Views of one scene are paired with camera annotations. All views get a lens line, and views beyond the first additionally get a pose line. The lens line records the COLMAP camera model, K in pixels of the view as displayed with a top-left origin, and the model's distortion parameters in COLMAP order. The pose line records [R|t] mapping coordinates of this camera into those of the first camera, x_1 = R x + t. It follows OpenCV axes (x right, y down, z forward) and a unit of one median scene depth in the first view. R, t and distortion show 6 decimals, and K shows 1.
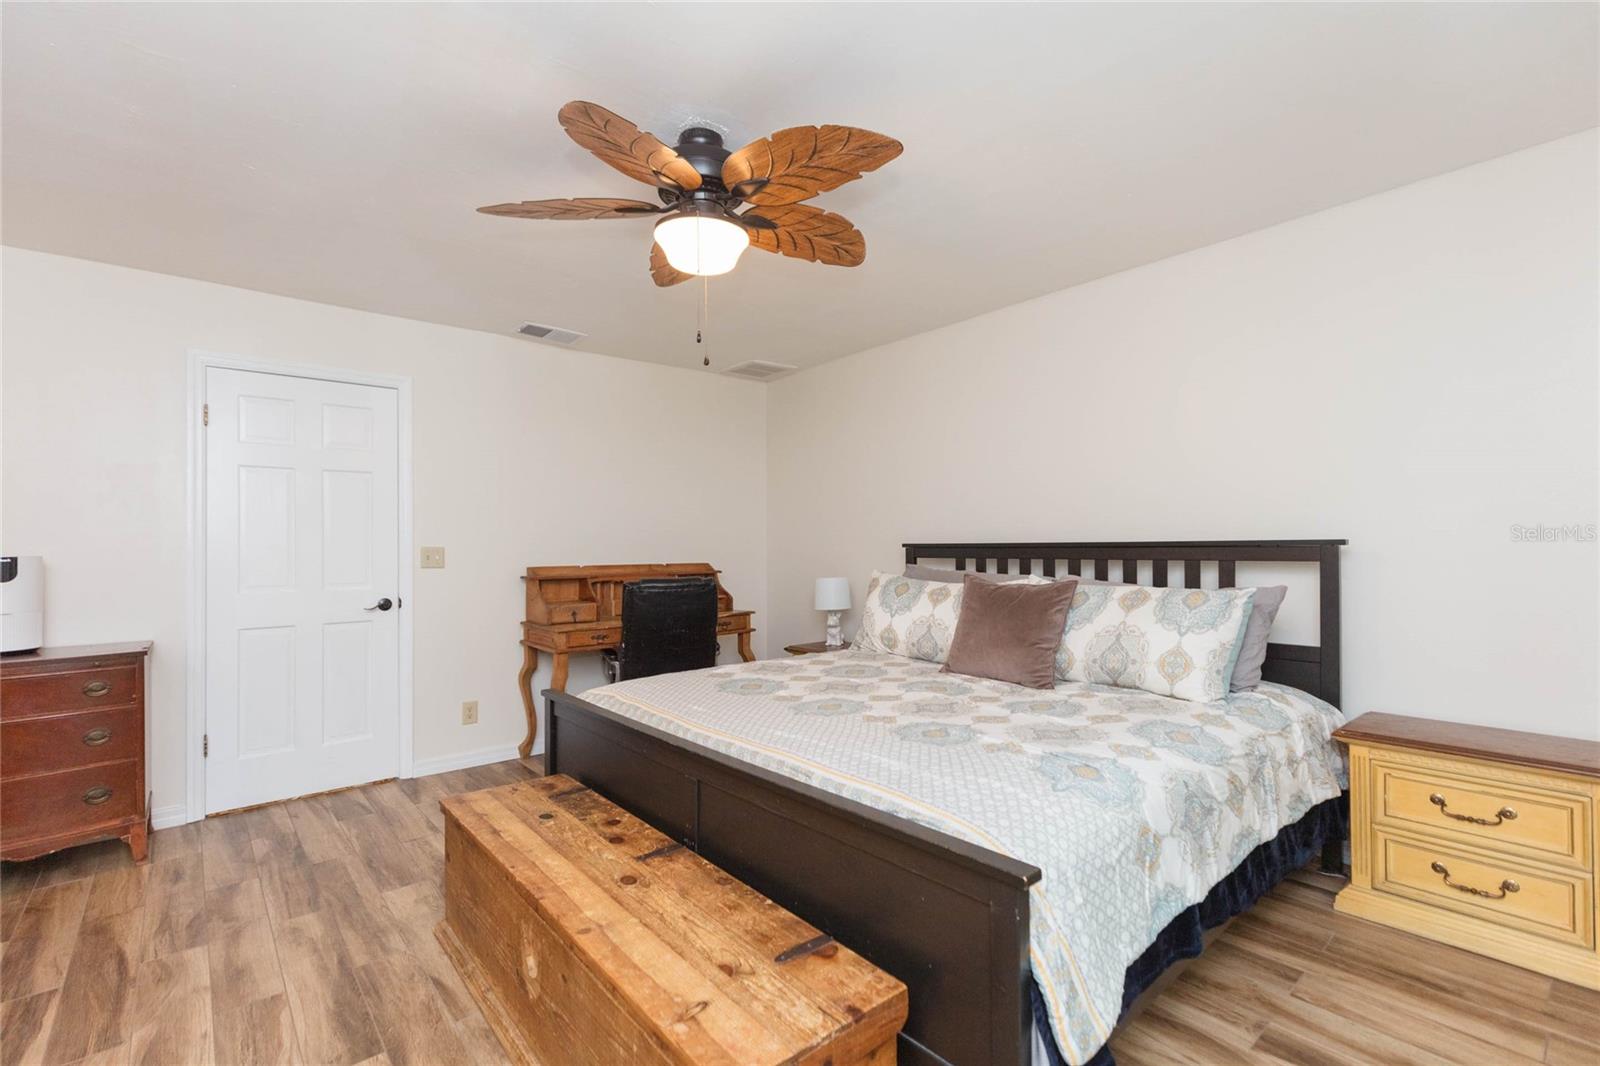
lens RADIAL K [[702.2, 0, 823.4], [0, 702.2, 535.6], [0, 0, 1]] dist [0.000800, 0.000094]
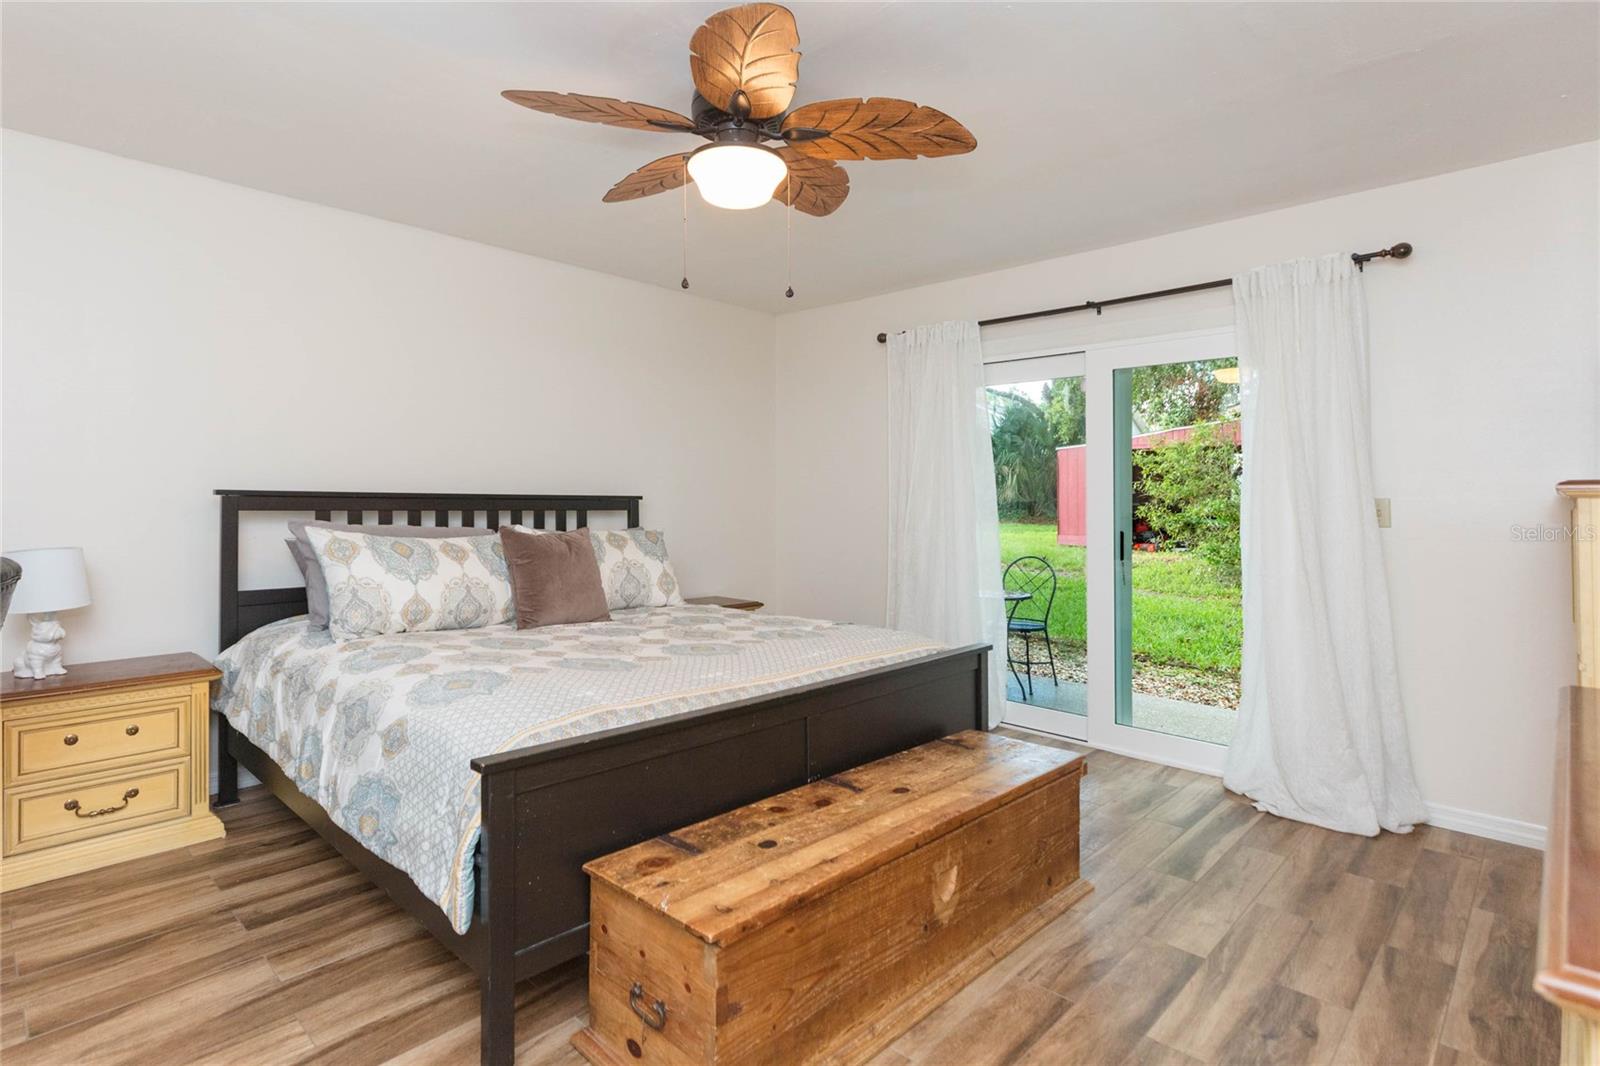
lens RADIAL K [[745.0, 0, 738.1], [0, 745.0, 500.2], [0, 0, 1]] dist [0.000009, 0.000149]
pose [[-0.002180, 0.006835, 0.999974, -1.128100], [-0.026504, 0.999625, -0.006891, 0.025162], [-0.999646, -0.026518, -0.001998, 0.967115]]
